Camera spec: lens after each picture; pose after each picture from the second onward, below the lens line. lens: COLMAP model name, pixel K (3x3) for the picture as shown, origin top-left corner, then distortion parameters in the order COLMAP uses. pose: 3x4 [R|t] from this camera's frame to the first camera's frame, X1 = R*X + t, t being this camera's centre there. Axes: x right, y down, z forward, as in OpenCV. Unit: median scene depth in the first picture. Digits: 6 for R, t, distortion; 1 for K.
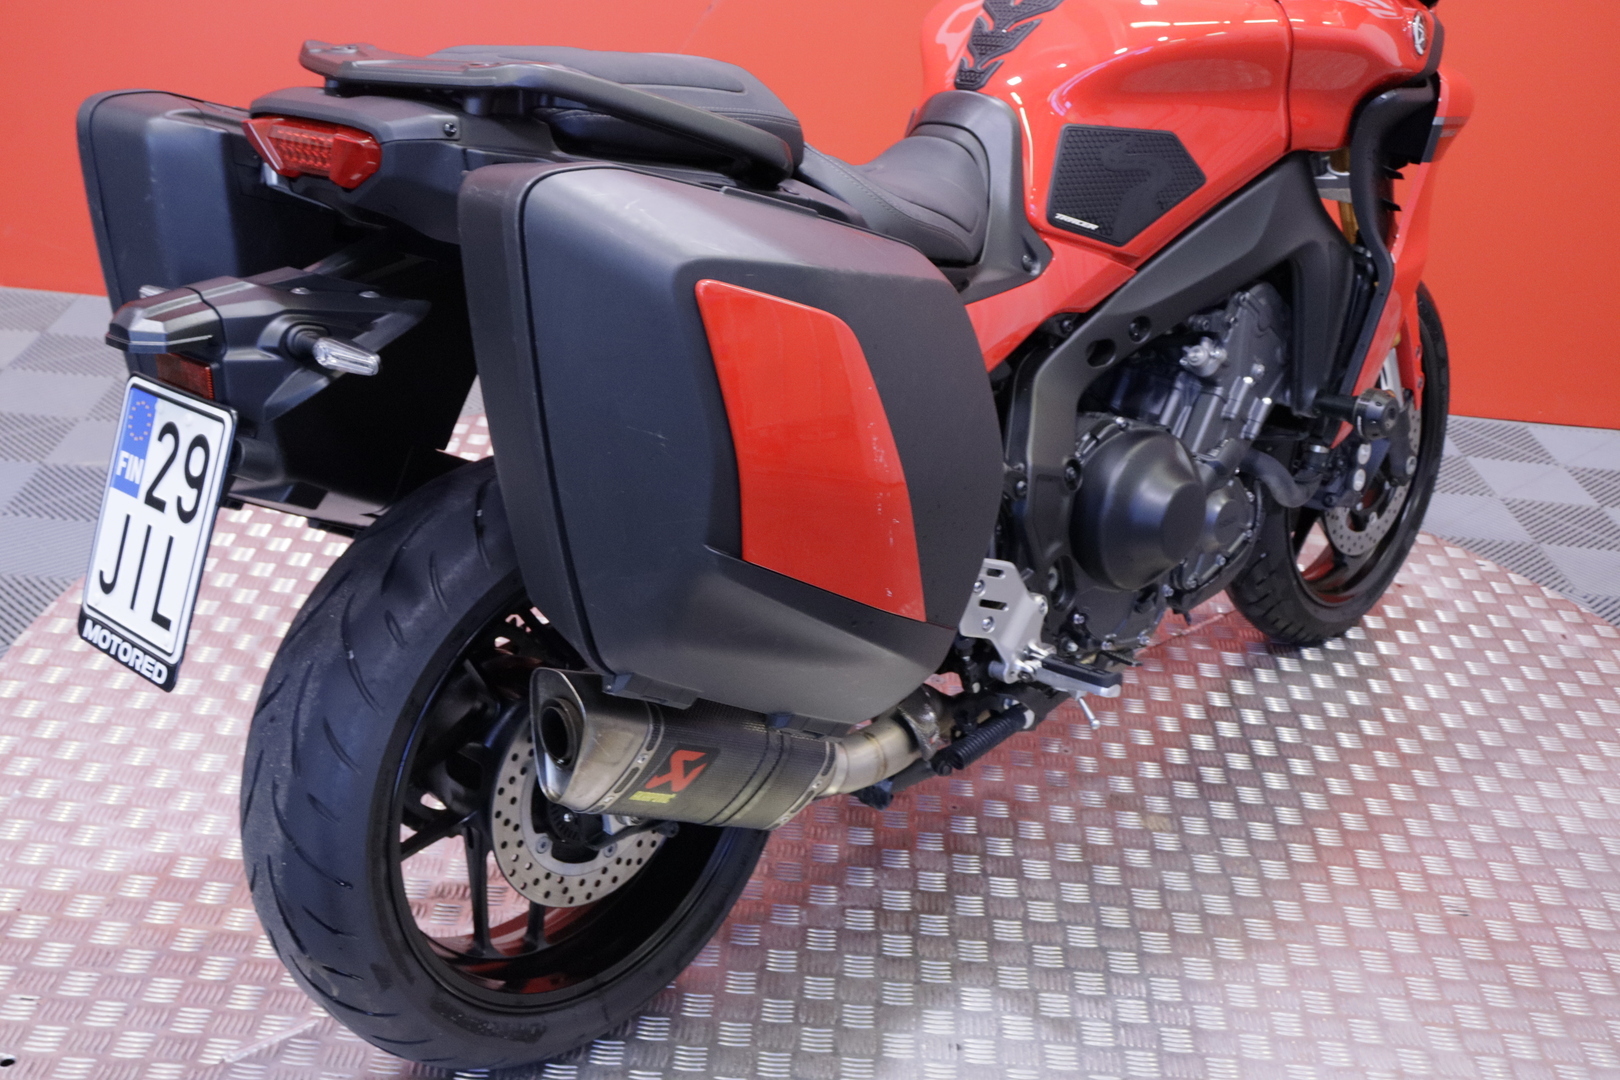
lens RADIAL K [[2028.2, 0, 812.1], [0, 2028.2, 538.5], [0, 0, 1]] dist [0.031312, 0.000000]
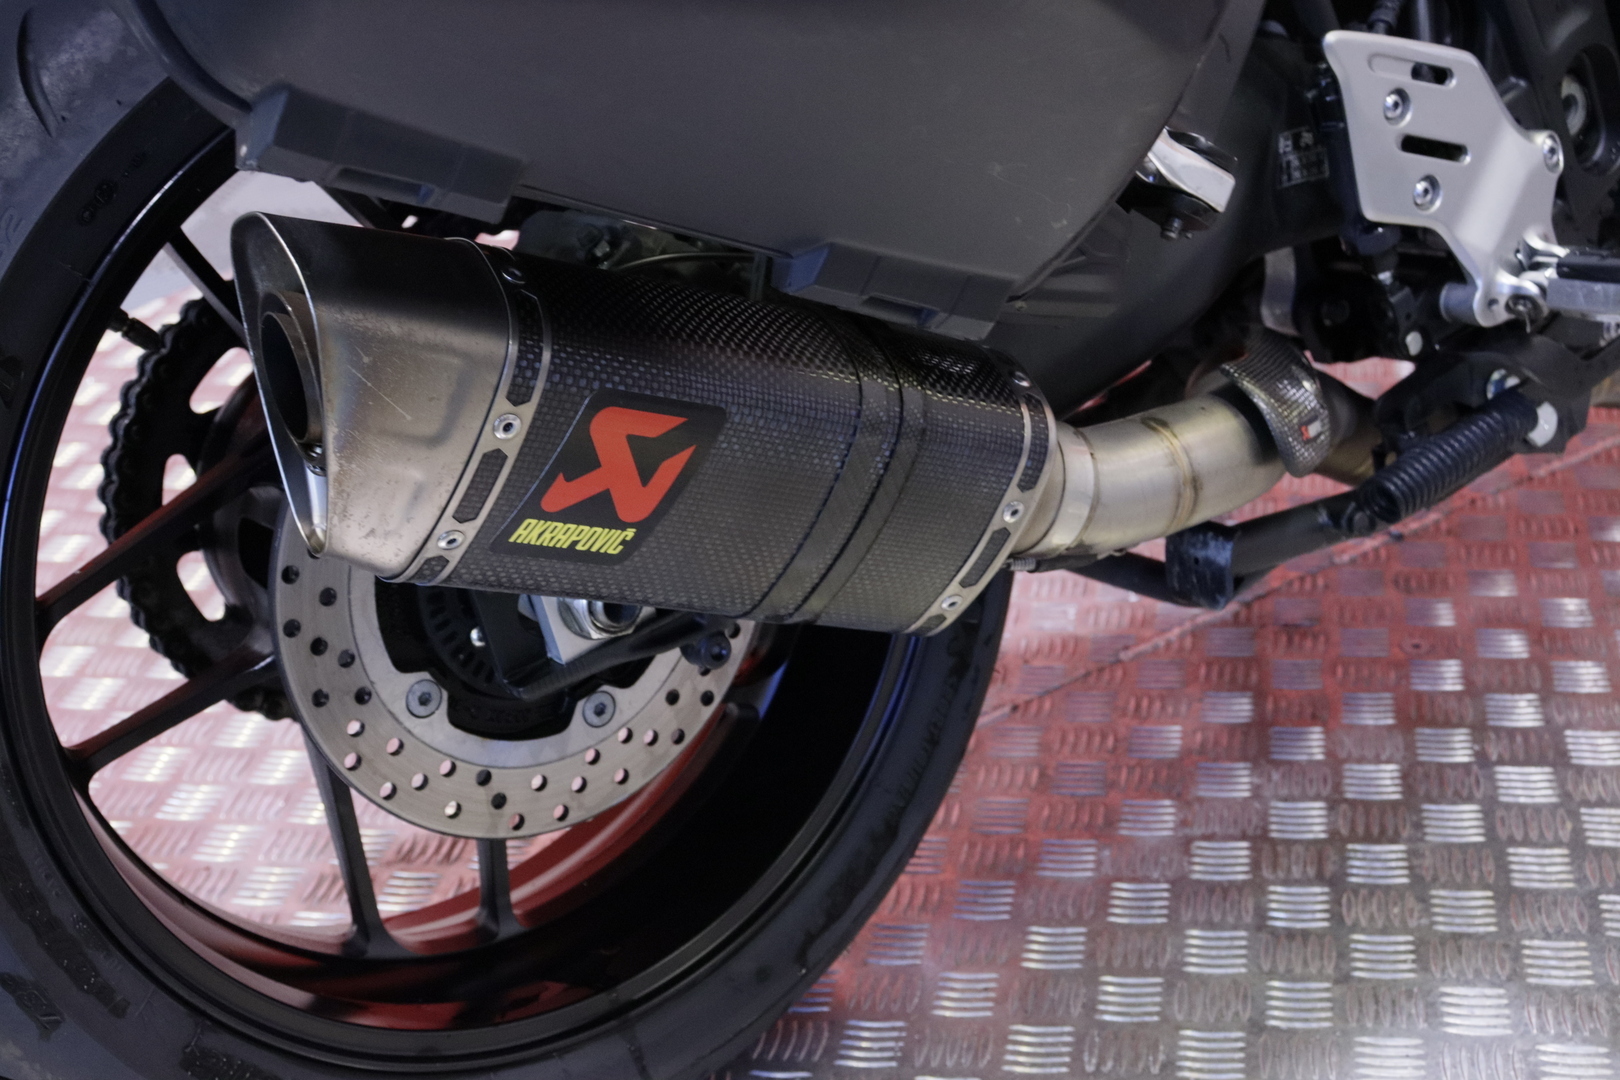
lens RADIAL K [[2393.1, 0, 806.0], [0, 2393.1, 541.5], [0, 0, 1]] dist [0.101201, 0.000000]
pose [[0.973921, -0.085541, -0.210145, 0.056665], [0.086987, 0.996207, -0.002370, 0.107071], [0.209551, -0.015972, 0.977667, 0.425491]]
